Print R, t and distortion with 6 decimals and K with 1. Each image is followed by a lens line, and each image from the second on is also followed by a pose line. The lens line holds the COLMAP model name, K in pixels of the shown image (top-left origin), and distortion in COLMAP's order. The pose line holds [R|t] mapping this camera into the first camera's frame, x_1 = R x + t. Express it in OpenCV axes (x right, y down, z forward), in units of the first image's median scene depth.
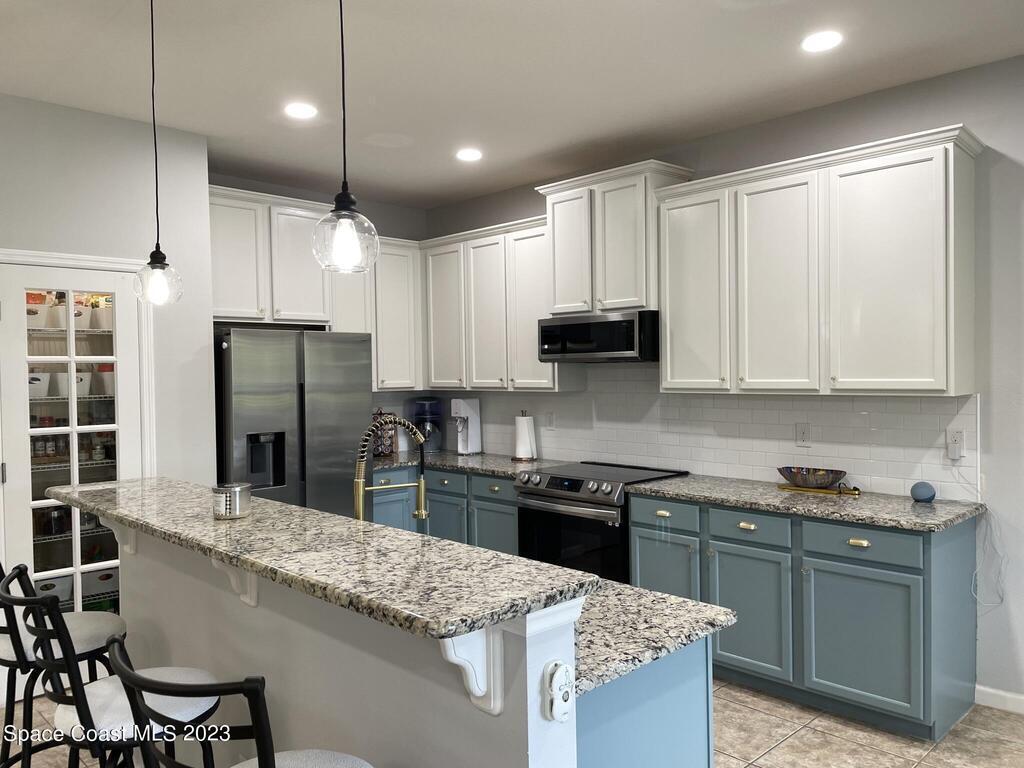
lens RADIAL K [[772.8, 0, 505.4], [0, 772.8, 380.7], [0, 0, 1]] dist [0.073915, -0.092998]
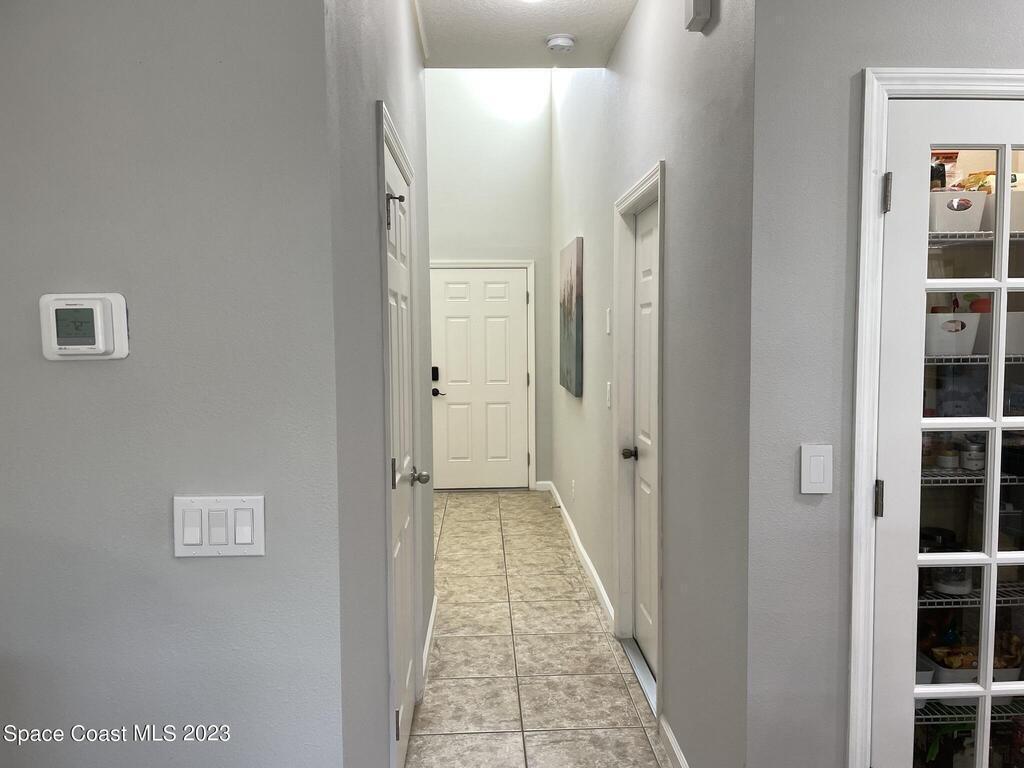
lens RADIAL K [[772.8, 0, 520.3], [0, 772.8, 387.8], [0, 0, 1]] dist [0.073915, -0.092998]
pose [[0.753130, 0.060854, -0.655051, -0.401701], [-0.012627, 0.996866, 0.078091, 0.002770], [0.657750, -0.050541, 0.751539, 0.368879]]
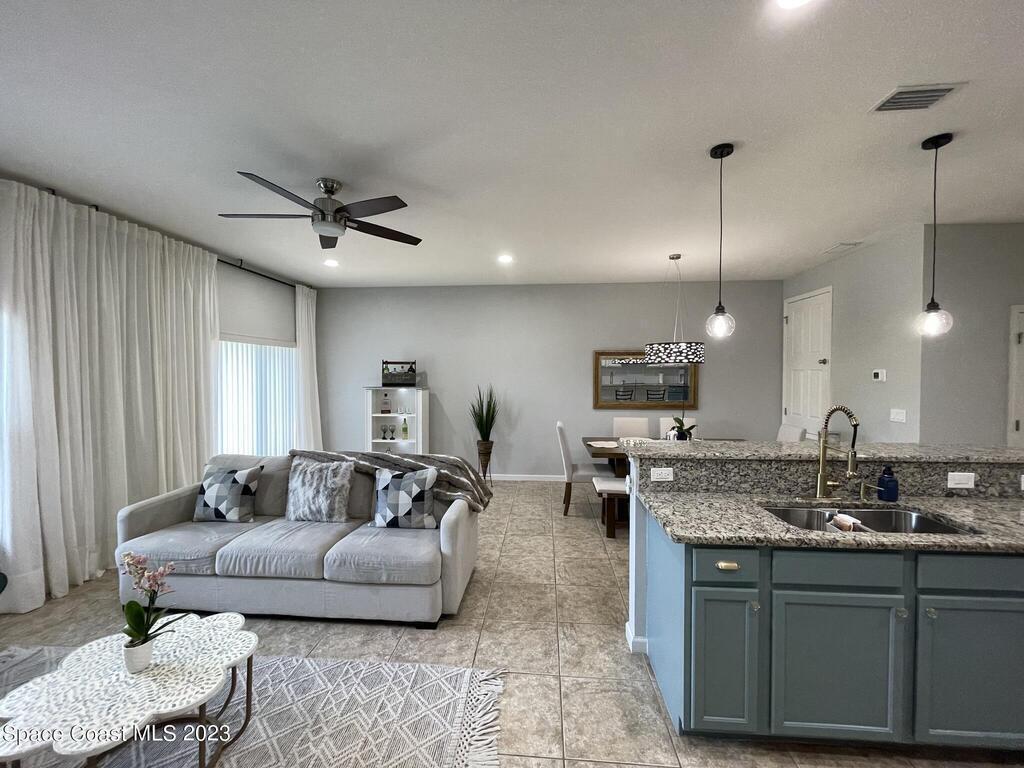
lens RADIAL K [[412.3, 0, 513.5], [0, 412.3, 380.6], [0, 0, 1]] dist [-0.005896, -0.000051]
pose [[-0.750701, 0.025869, -0.660136, 0.496550], [0.002292, 0.999329, 0.036555, -0.019669], [0.660638, 0.025929, -0.750256, 0.650967]]
